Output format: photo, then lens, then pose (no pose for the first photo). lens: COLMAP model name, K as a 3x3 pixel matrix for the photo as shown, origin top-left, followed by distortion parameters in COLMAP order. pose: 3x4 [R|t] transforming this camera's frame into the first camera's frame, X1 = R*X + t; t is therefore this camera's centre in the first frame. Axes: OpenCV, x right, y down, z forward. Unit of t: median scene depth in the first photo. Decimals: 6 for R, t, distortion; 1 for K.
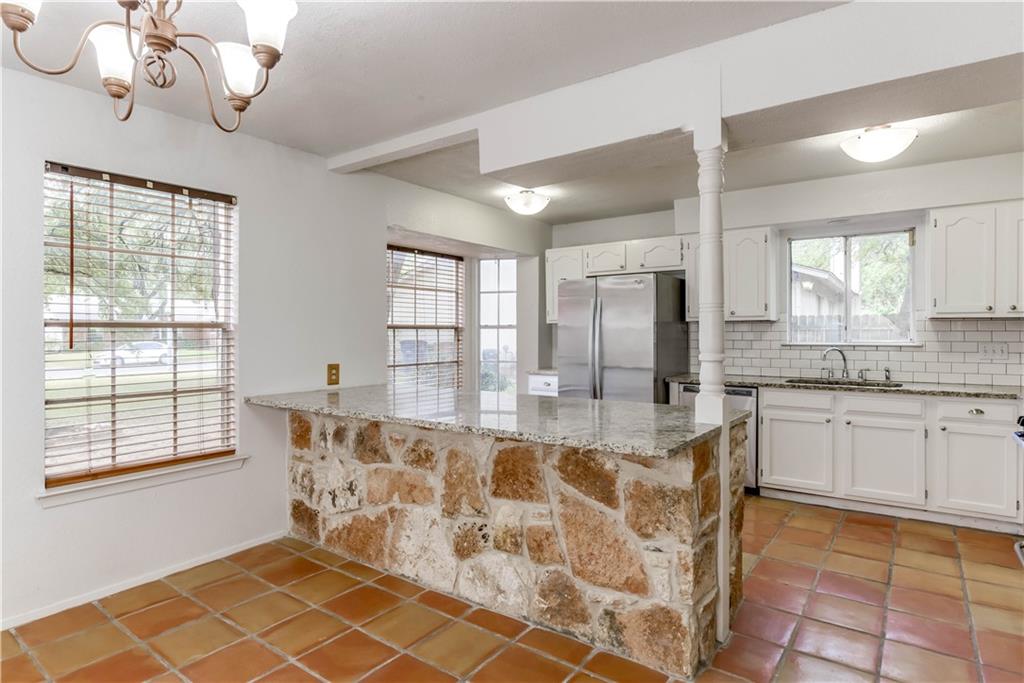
lens RADIAL K [[553.6, 0, 512.4], [0, 553.6, 331.3], [0, 0, 1]] dist [-0.016110, -0.000014]
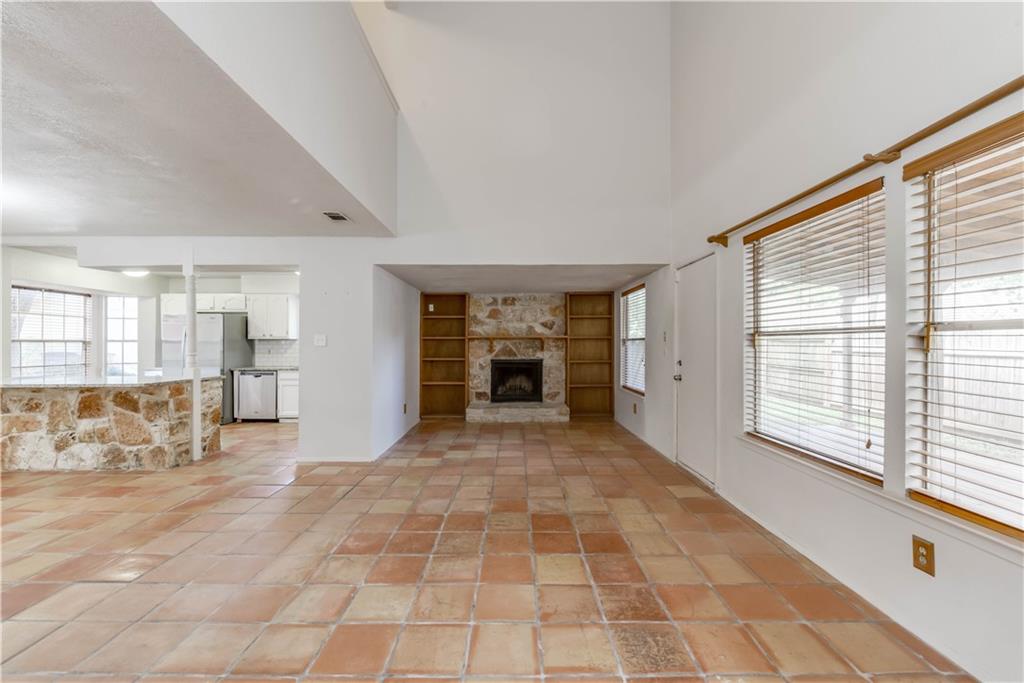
lens RADIAL K [[420.1, 0, 512.1], [0, 420.1, 344.8], [0, 0, 1]] dist [-0.002564, -0.000581]
pose [[0.807885, 0.001491, 0.589338, 0.336449], [-0.001990, 0.999998, 0.000197, 0.001168], [-0.589336, -0.001332, 0.807887, -1.213111]]
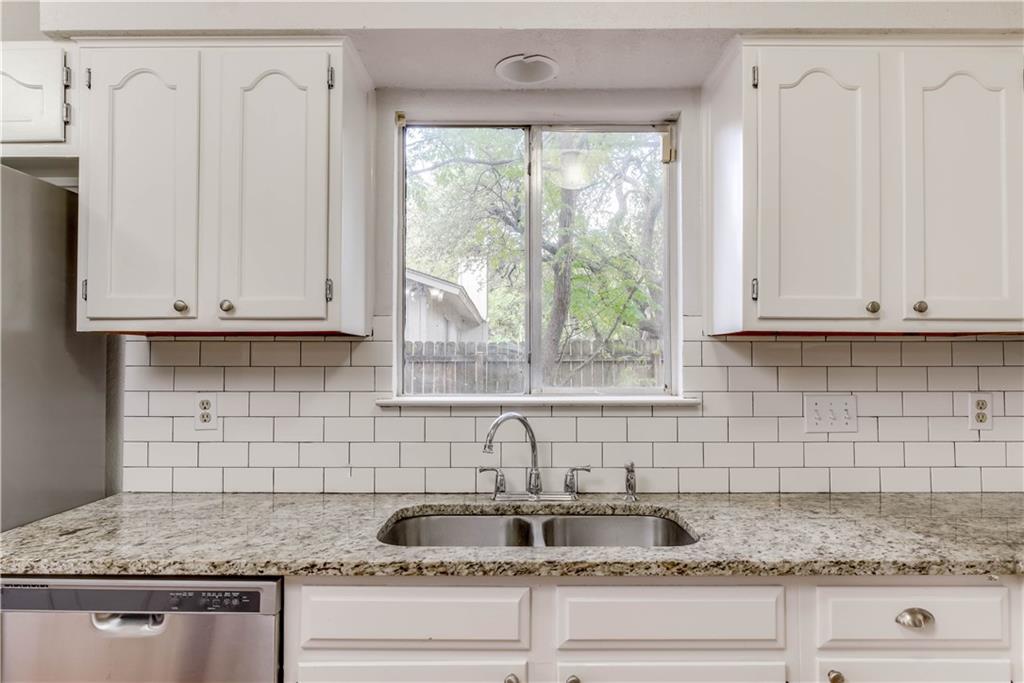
lens RADIAL K [[647.0, 0, 515.0], [0, 647.0, 345.3], [0, 0, 1]] dist [-0.001219, -0.000041]
pose [[0.814752, 0.018720, 0.579507, 0.521192], [-0.003574, 0.999622, -0.027266, -0.003584], [-0.579798, 0.020144, 0.814511, 0.996766]]
